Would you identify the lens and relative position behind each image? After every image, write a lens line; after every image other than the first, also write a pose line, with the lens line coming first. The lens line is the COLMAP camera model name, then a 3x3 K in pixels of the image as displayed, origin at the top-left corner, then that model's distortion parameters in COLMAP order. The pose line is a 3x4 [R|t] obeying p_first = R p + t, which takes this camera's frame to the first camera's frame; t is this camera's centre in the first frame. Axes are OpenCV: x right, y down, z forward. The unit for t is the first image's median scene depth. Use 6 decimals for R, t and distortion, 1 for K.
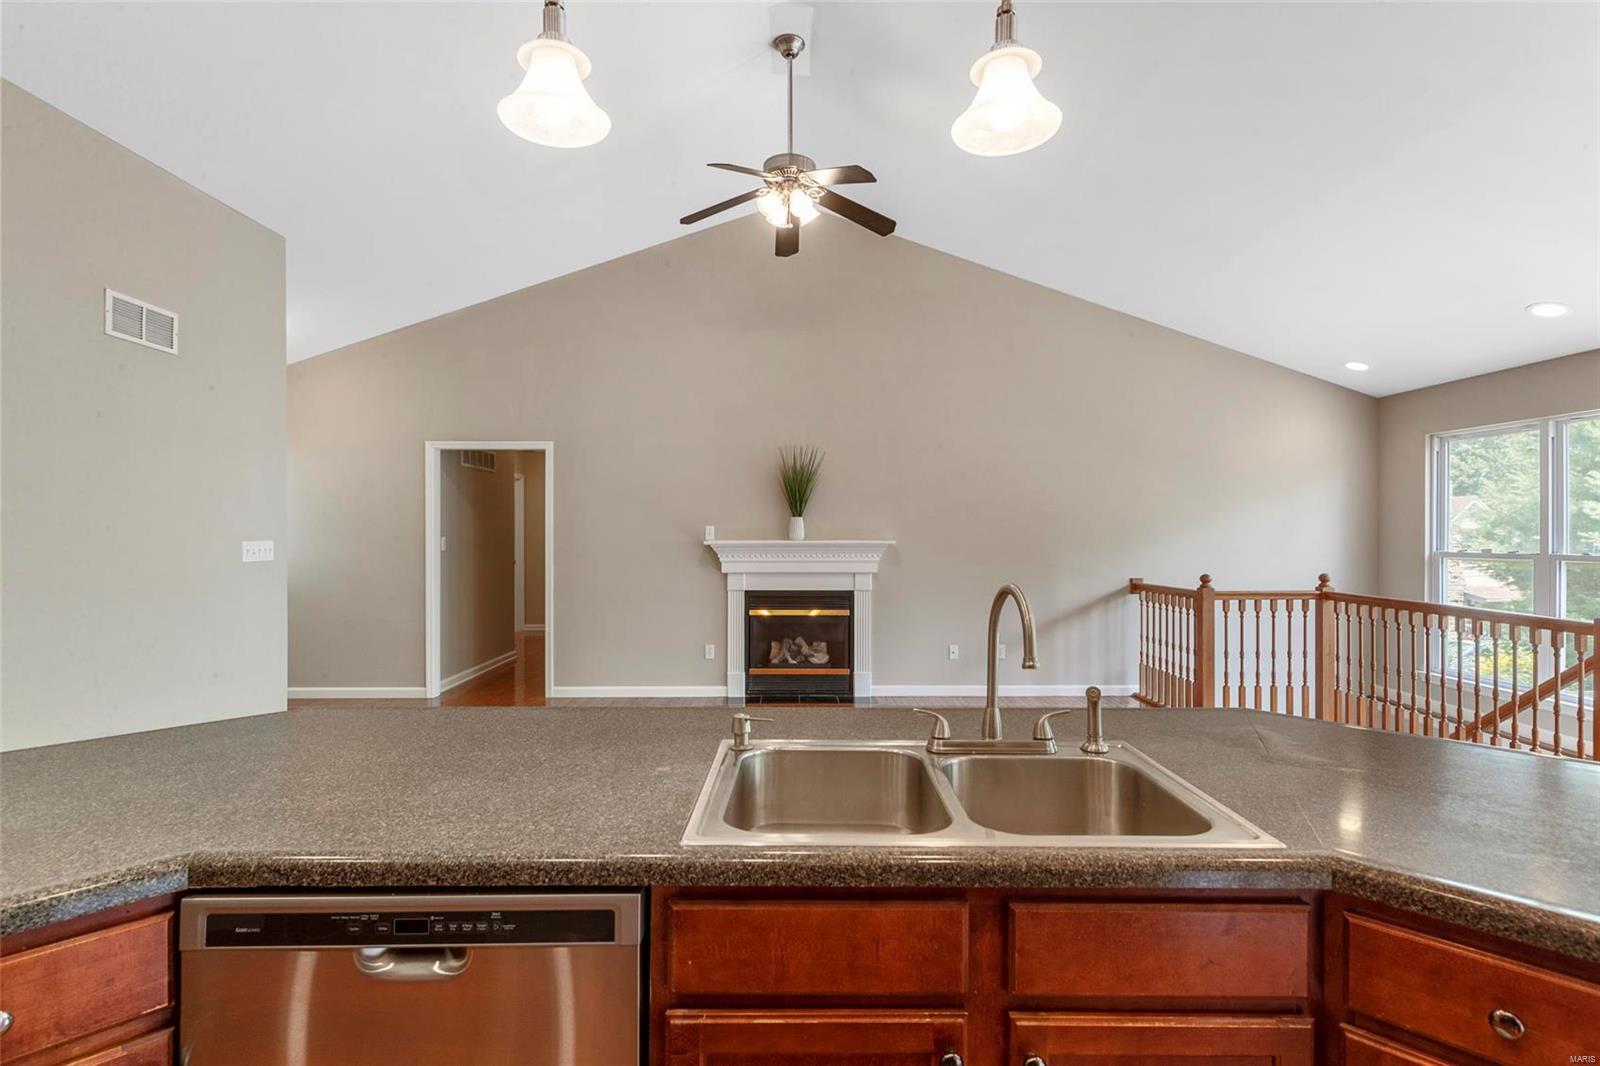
lens RADIAL K [[796.5, 0, 805.5], [0, 796.5, 541.8], [0, 0, 1]] dist [0.004370, -0.000518]
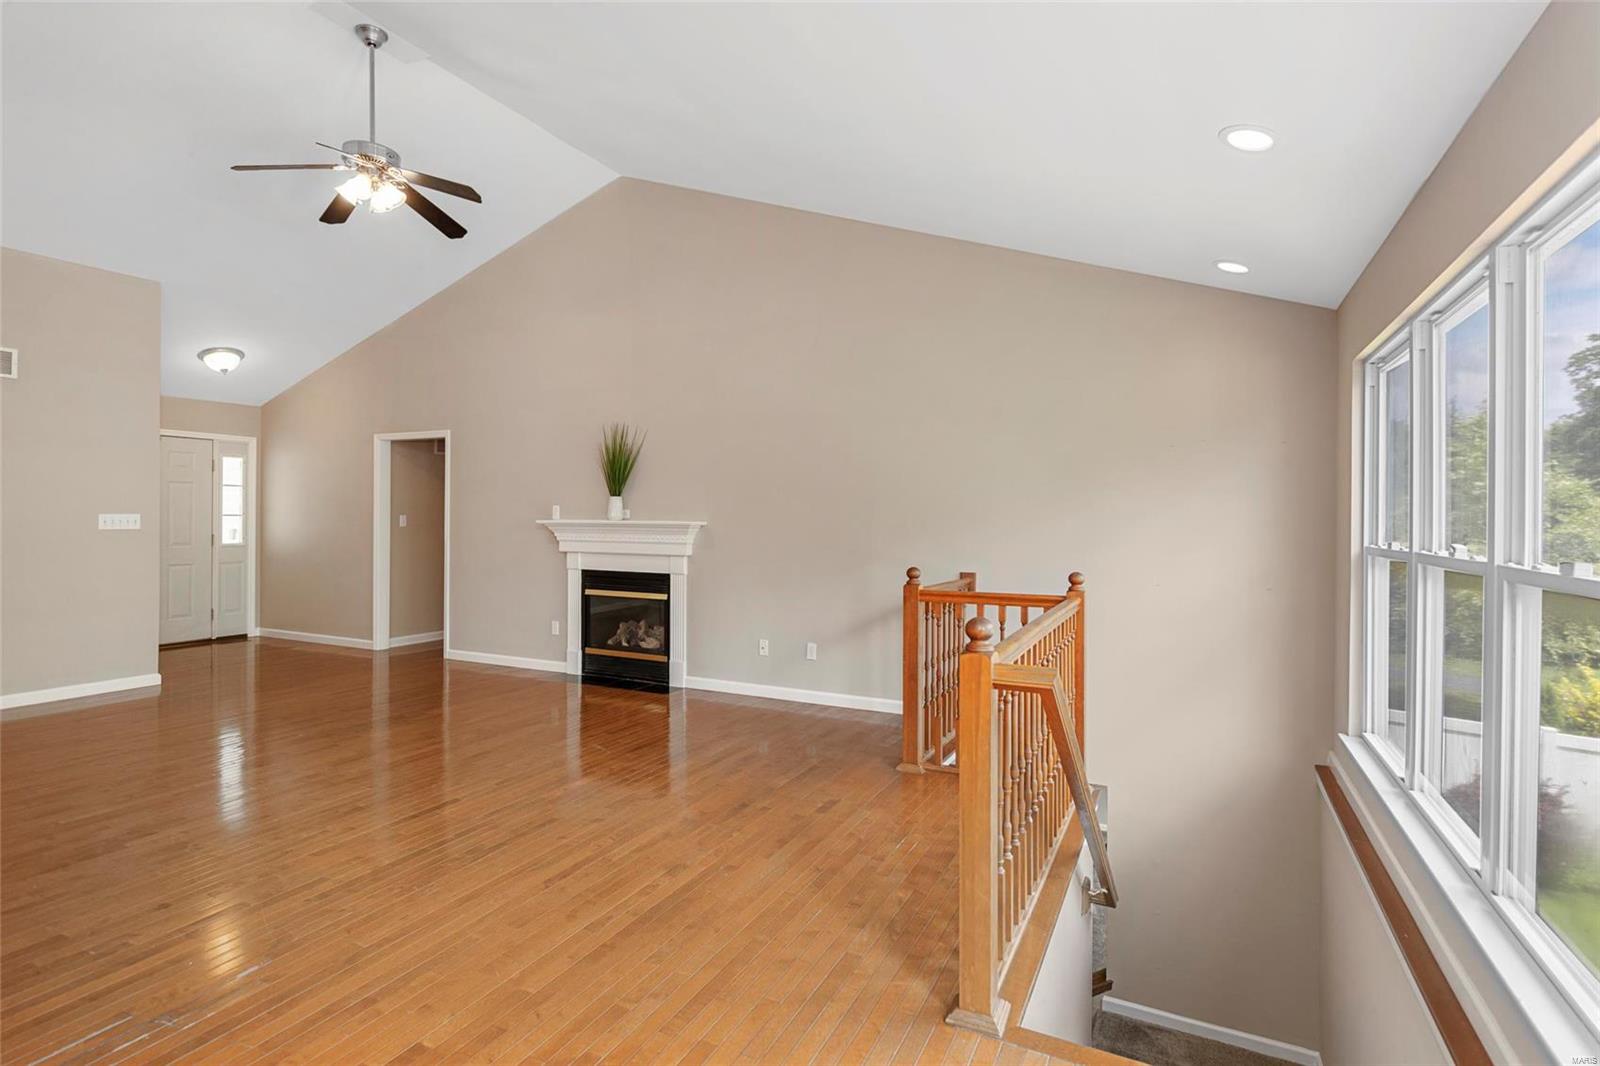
lens RADIAL K [[796.5, 0, 798.4], [0, 796.5, 515.7], [0, 0, 1]] dist [0.004370, -0.000518]
pose [[0.891931, 0.006677, -0.452121, 0.625236], [-0.013625, 0.999834, -0.012114, 0.001637], [0.451965, 0.016965, 0.891874, 0.223620]]
